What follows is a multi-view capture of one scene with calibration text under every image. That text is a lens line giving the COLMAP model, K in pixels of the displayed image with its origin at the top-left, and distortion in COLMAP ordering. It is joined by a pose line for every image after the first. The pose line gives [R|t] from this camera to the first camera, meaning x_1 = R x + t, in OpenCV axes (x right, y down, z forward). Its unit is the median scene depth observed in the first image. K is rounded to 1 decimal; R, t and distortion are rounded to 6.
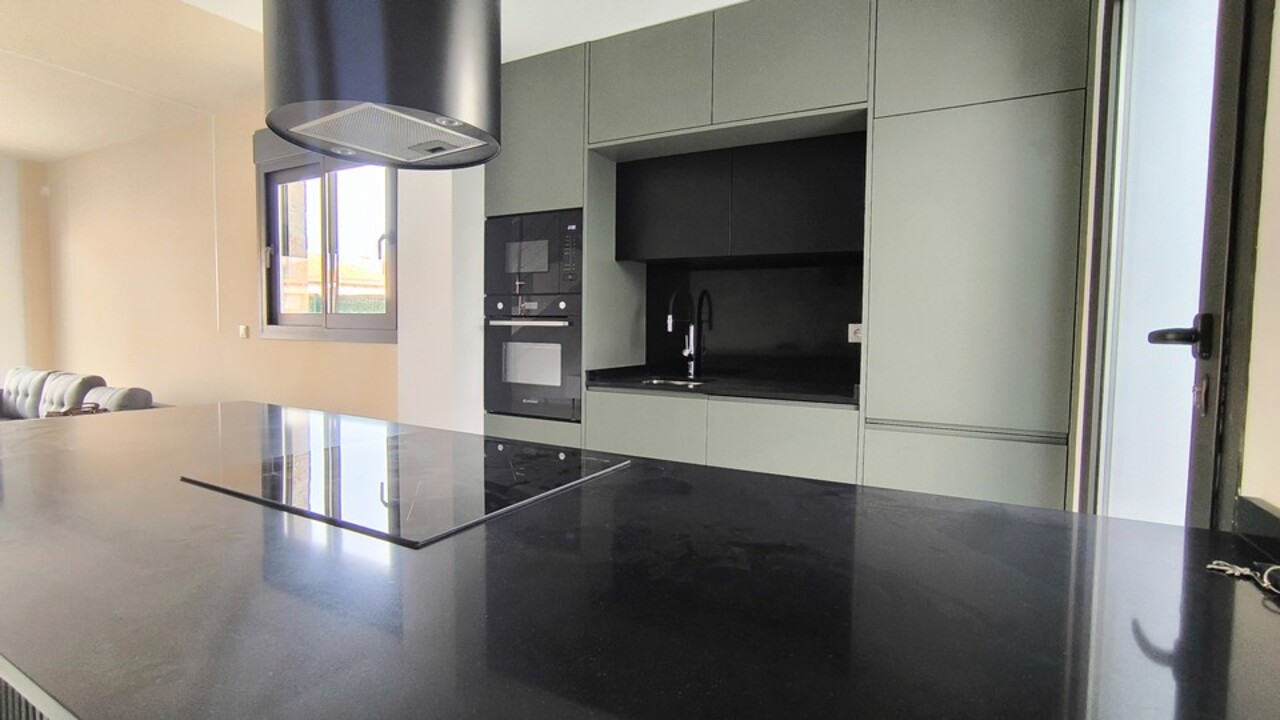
lens RADIAL K [[584.4, 0, 642.7], [0, 584.4, 356.4], [0, 0, 1]] dist [-0.049143, 0.029288]
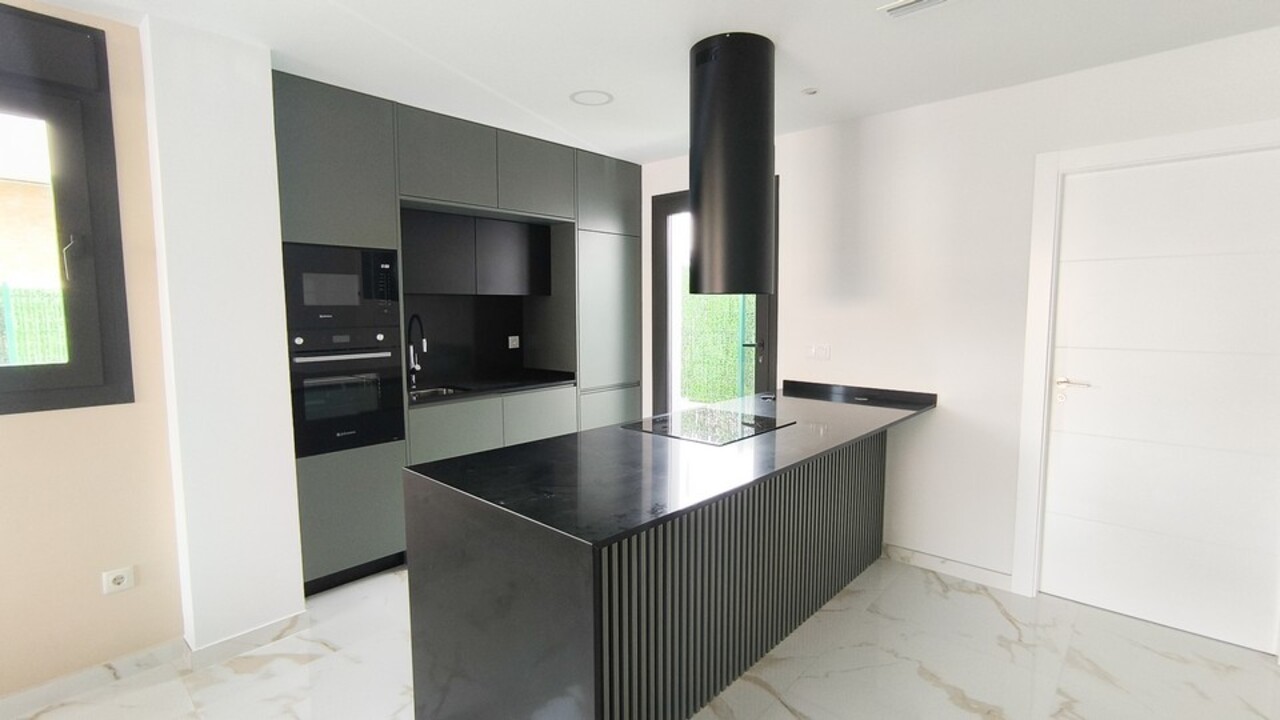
lens RADIAL K [[584.4, 0, 642.7], [0, 584.4, 356.4], [0, 0, 1]] dist [-0.049143, 0.029288]
pose [[0.243599, -0.098356, 0.964876, -0.976402], [0.056197, 0.994605, 0.087199, -0.109232], [-0.968246, 0.032981, 0.247812, 0.240211]]
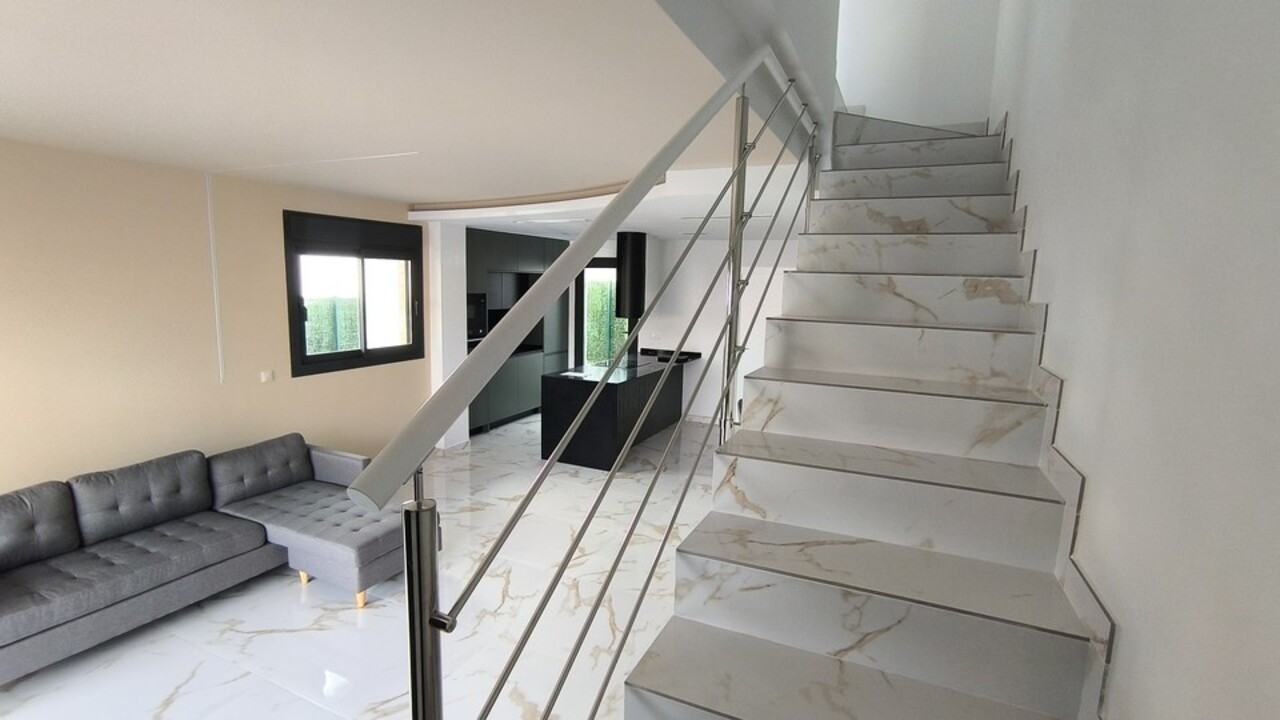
lens RADIAL K [[596.4, 0, 644.8], [0, 596.4, 351.7], [0, 0, 1]] dist [0.001964, 0.000527]
pose [[-0.059795, -0.138513, 0.988554, -2.541274], [0.027560, 0.989719, 0.140343, -0.317382], [-0.997830, 0.035637, -0.055362, 0.399374]]
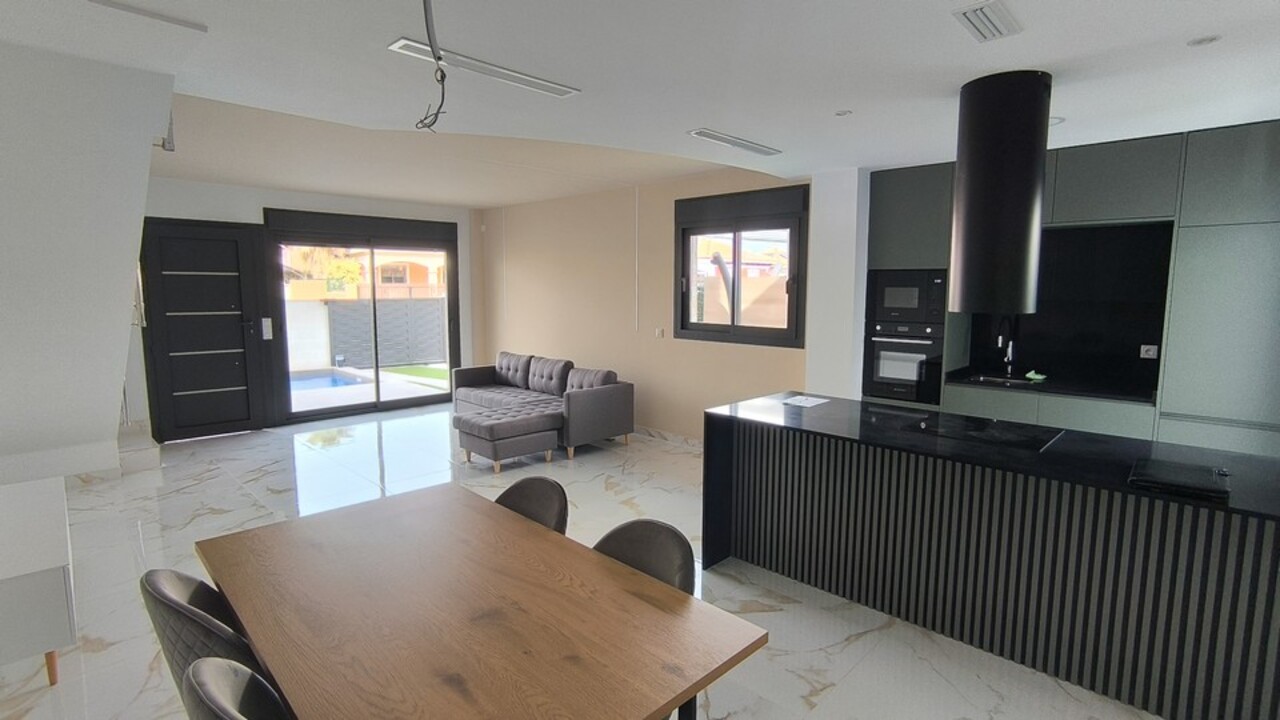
lens RADIAL K [[605.8, 0, 645.1], [0, 605.8, 356.0], [0, 0, 1]] dist [-0.051652, 0.035868]
pose [[0.962240, 0.019894, -0.271475, -0.397845], [-0.003705, 0.998190, 0.060017, -0.103752], [0.272178, -0.056745, 0.960572, -0.703341]]
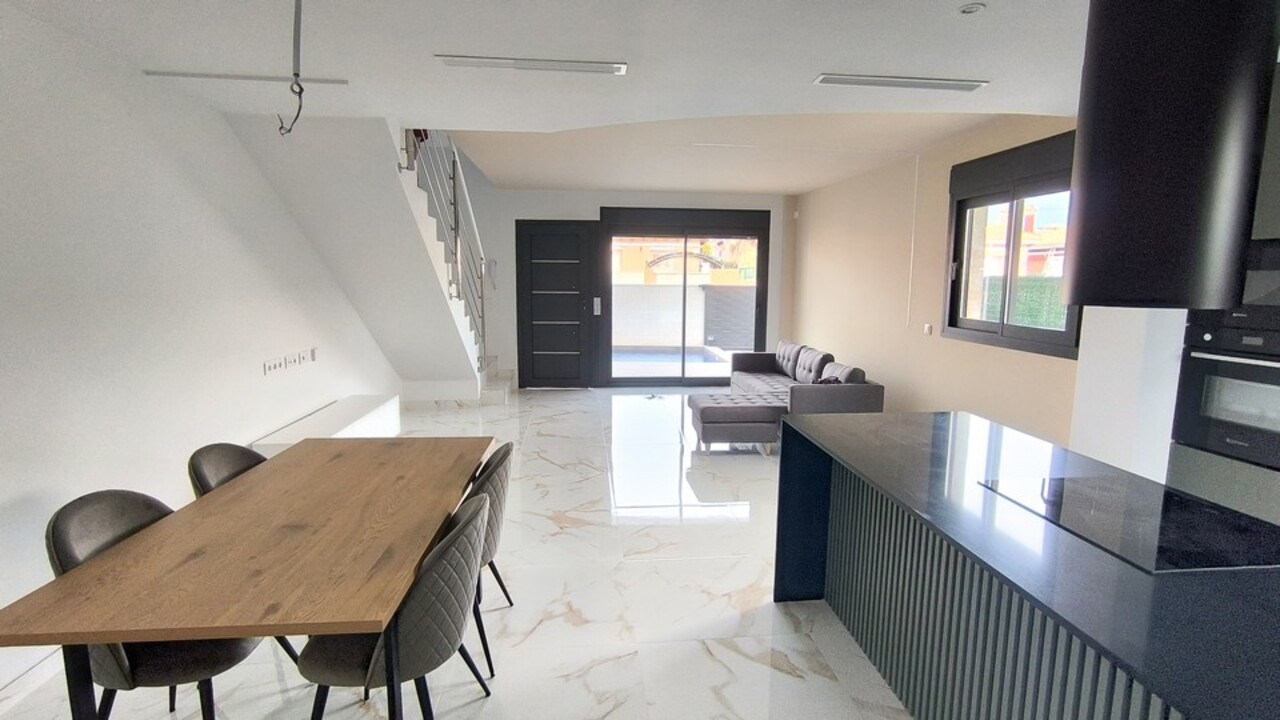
lens RADIAL K [[605.8, 0, 645.1], [0, 605.8, 356.0], [0, 0, 1]] dist [-0.051652, 0.035868]
pose [[0.561332, 0.099722, -0.821560, 0.042387], [-0.042680, 0.994881, 0.091598, -0.103875], [0.826489, -0.016353, 0.562715, -0.309078]]
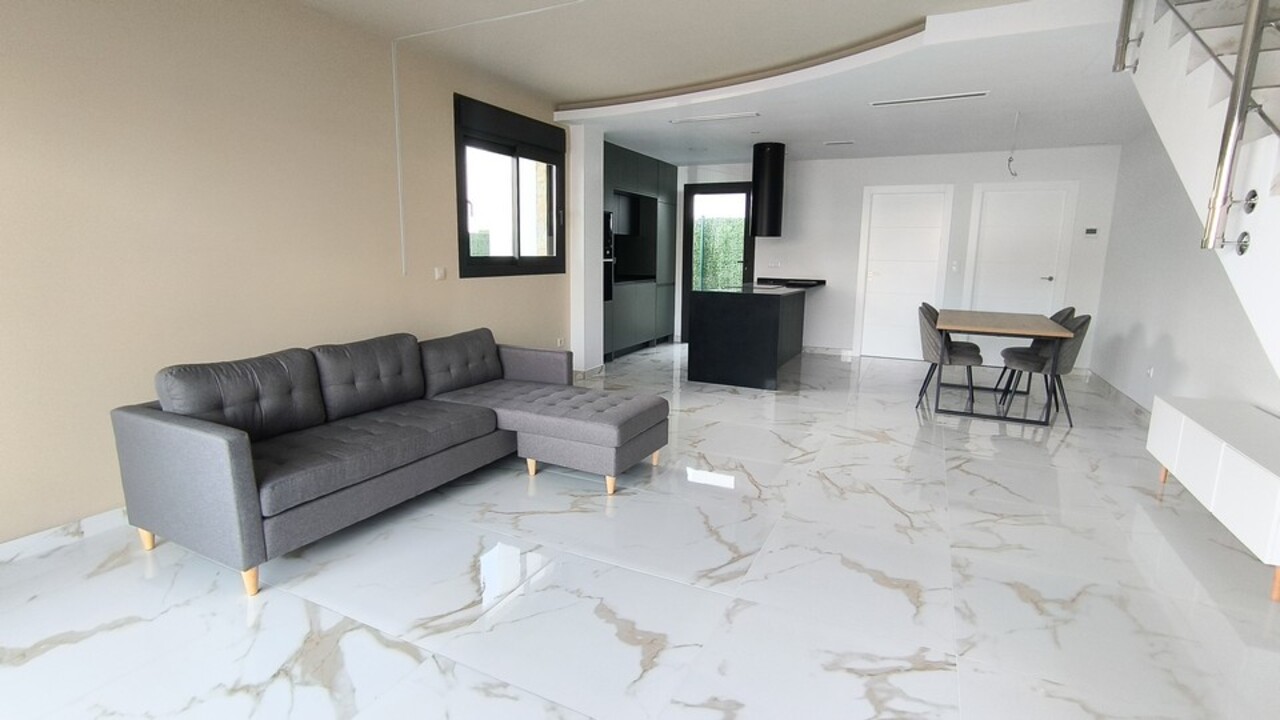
lens RADIAL K [[605.8, 0, 645.1], [0, 605.8, 356.0], [0, 0, 1]] dist [-0.051652, 0.035868]
pose [[-0.045513, -0.182020, 0.982241, -2.440552], [0.038345, 0.982217, 0.183793, -0.111360], [-0.998228, 0.046029, -0.037724, 0.877822]]
